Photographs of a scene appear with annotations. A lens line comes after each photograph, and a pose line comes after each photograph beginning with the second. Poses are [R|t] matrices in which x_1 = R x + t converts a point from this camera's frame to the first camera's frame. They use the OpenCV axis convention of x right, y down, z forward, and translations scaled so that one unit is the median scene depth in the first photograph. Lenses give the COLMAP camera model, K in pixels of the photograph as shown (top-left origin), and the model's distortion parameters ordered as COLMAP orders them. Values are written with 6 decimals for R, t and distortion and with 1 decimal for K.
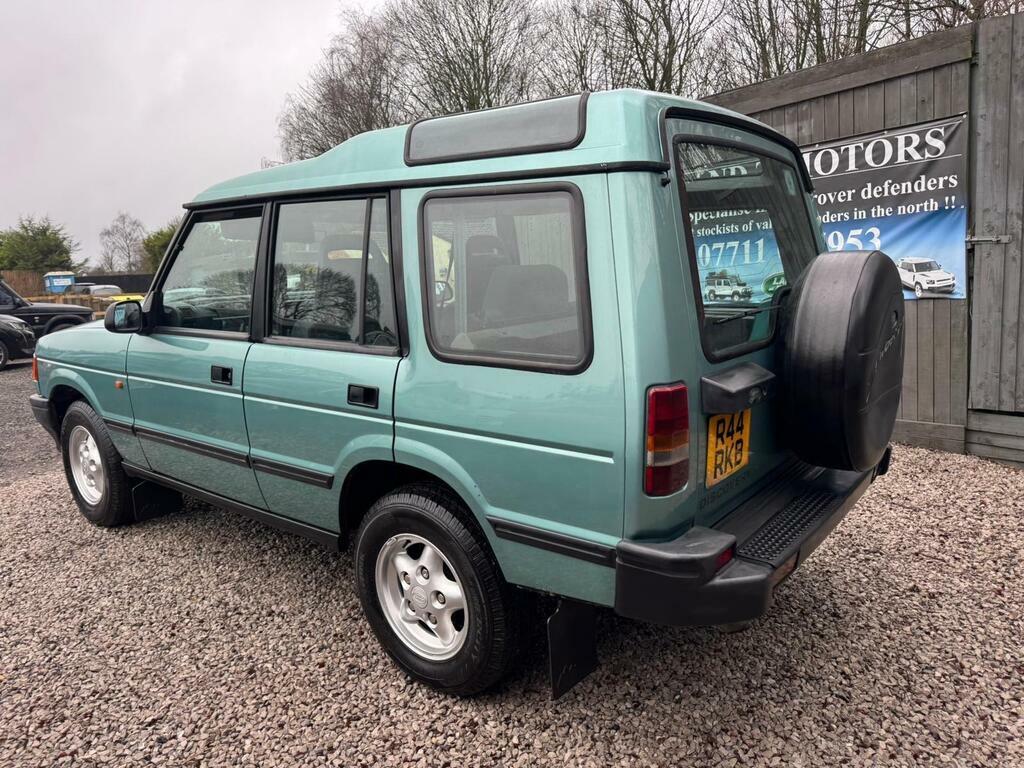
lens RADIAL K [[729.7, 0, 502.8], [0, 729.7, 394.3], [0, 0, 1]] dist [0.023569, -0.029680]
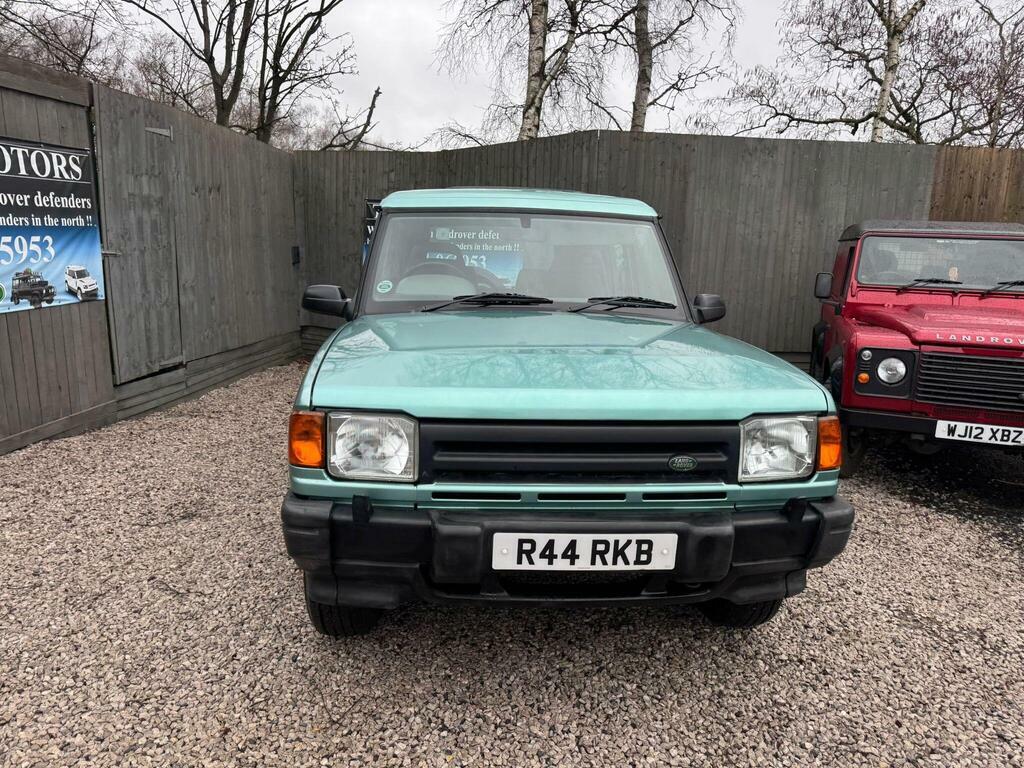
lens RADIAL K [[725.8, 0, 495.4], [0, 725.8, 385.1], [0, 0, 1]] dist [0.018890, -0.023706]
pose [[-0.675007, -0.103232, 0.730554, -0.696534], [0.131425, 0.957505, 0.256734, -0.208118], [-0.726012, 0.269311, -0.632755, 1.257183]]
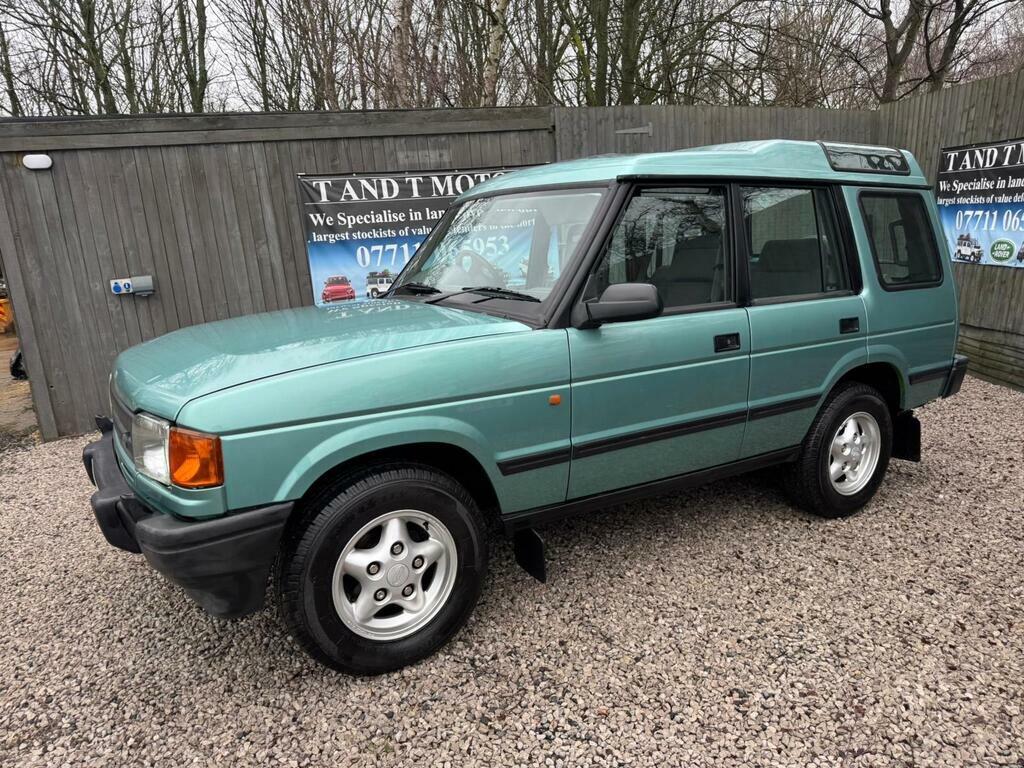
lens RADIAL K [[707.7, 0, 506.3], [0, 707.7, 385.5], [0, 0, 1]] dist [0.068782, -0.080684]
pose [[0.341982, -0.163468, 0.925379, -0.808340], [0.198740, 0.975060, 0.098798, -0.079728], [-0.918450, 0.150122, 0.365941, 0.542965]]
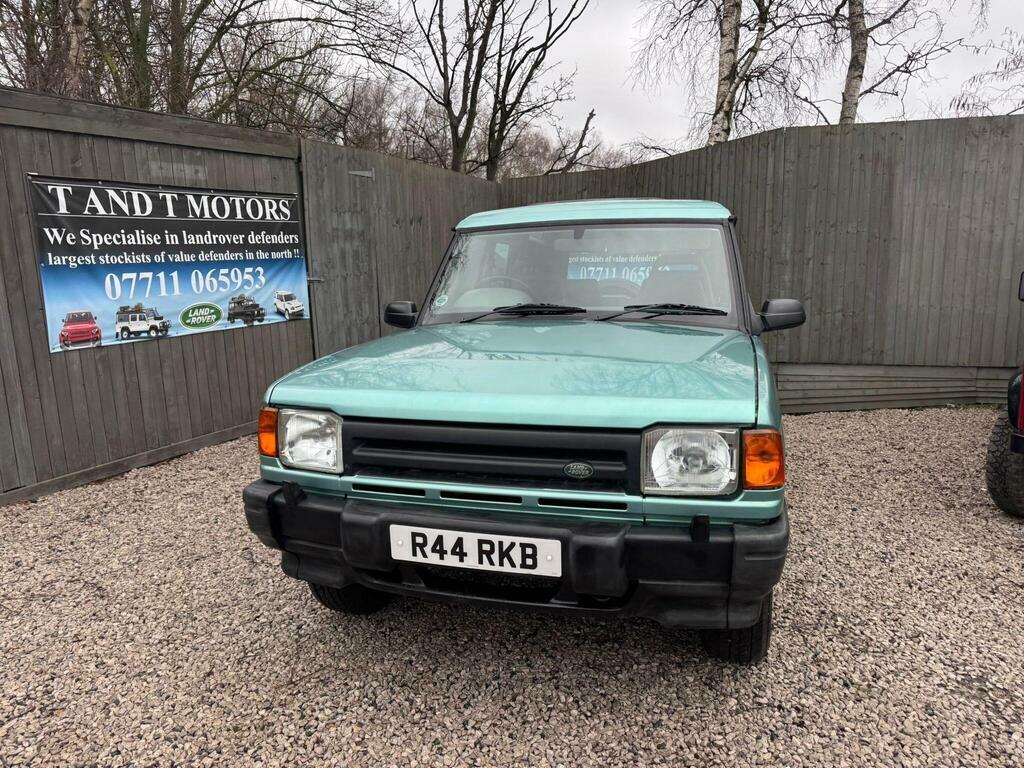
lens RADIAL K [[719.5, 0, 501.8], [0, 719.5, 379.3], [0, 0, 1]] dist [0.015083, -0.014408]
pose [[-0.370304, -0.088374, 0.924697, -0.819270], [0.193515, 0.966284, 0.169844, -0.172143], [-0.908530, 0.241837, -0.340717, 1.098236]]
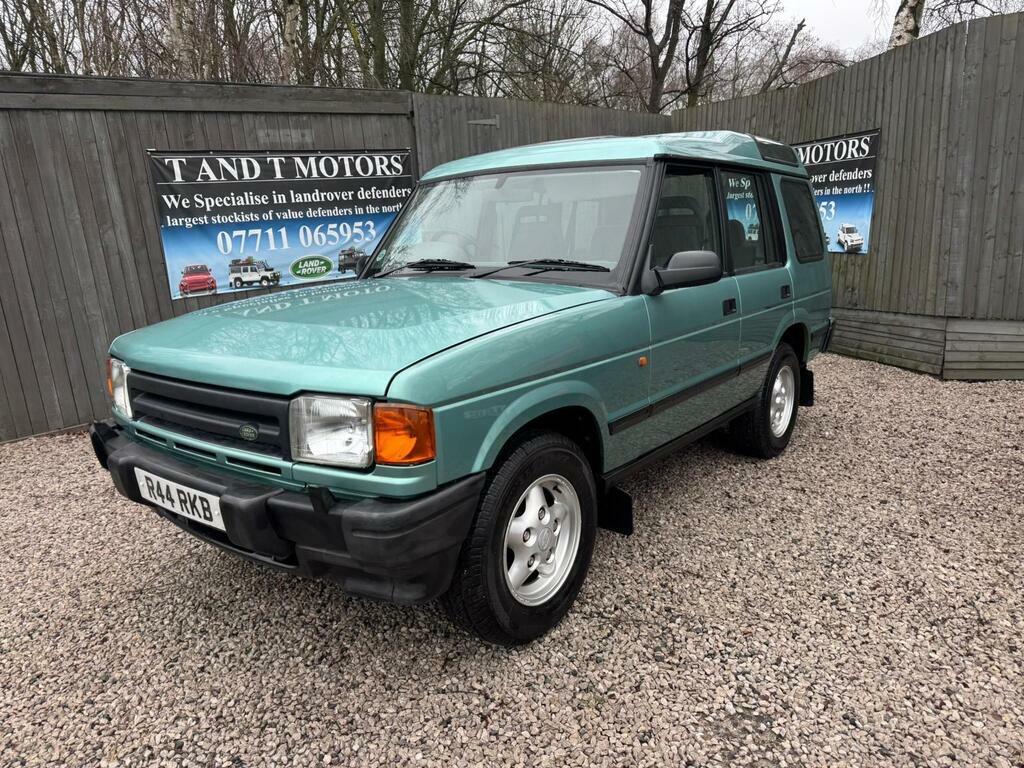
lens RADIAL K [[716.8, 0, 502.3], [0, 716.8, 377.6], [0, 0, 1]] dist [0.032243, -0.034548]
pose [[-0.000339, -0.169593, 0.985514, -0.869145], [0.221598, 0.961000, 0.165451, -0.113840], [-0.975138, 0.218444, 0.037255, 0.777868]]
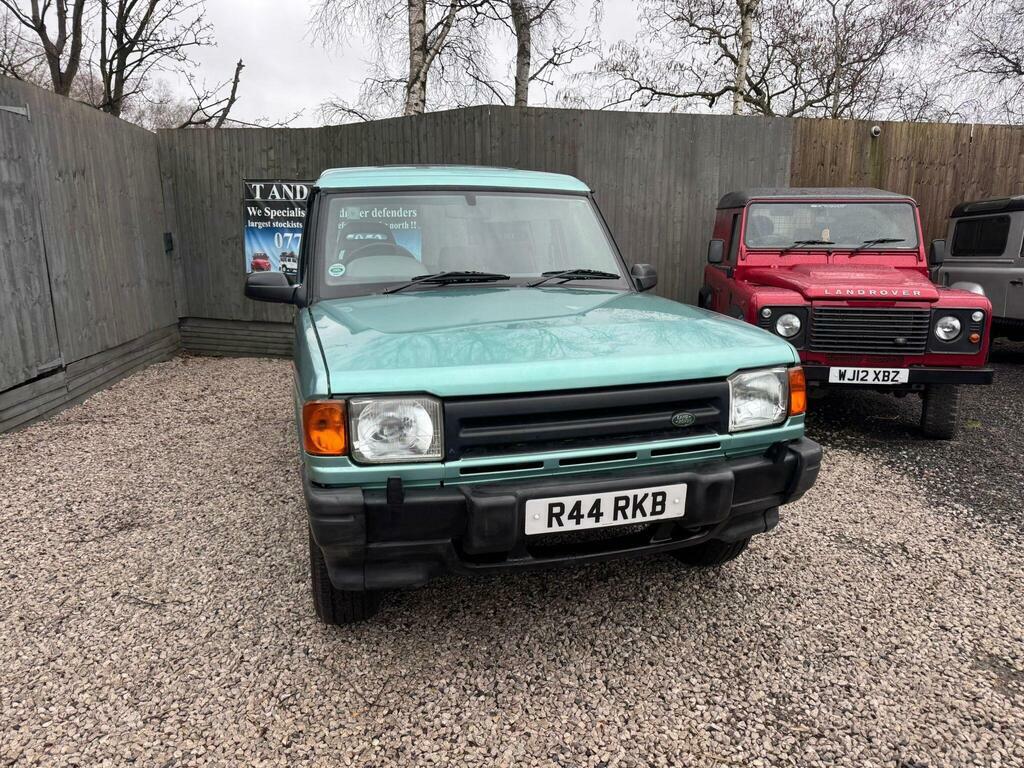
lens RADIAL K [[728.8, 0, 506.5], [0, 728.8, 386.0], [0, 0, 1]] dist [0.019886, -0.021674]
pose [[-0.807290, -0.068264, 0.586194, -0.647155], [0.148096, 0.938071, 0.313194, -0.222082], [-0.571271, 0.339651, -0.747185, 1.321713]]
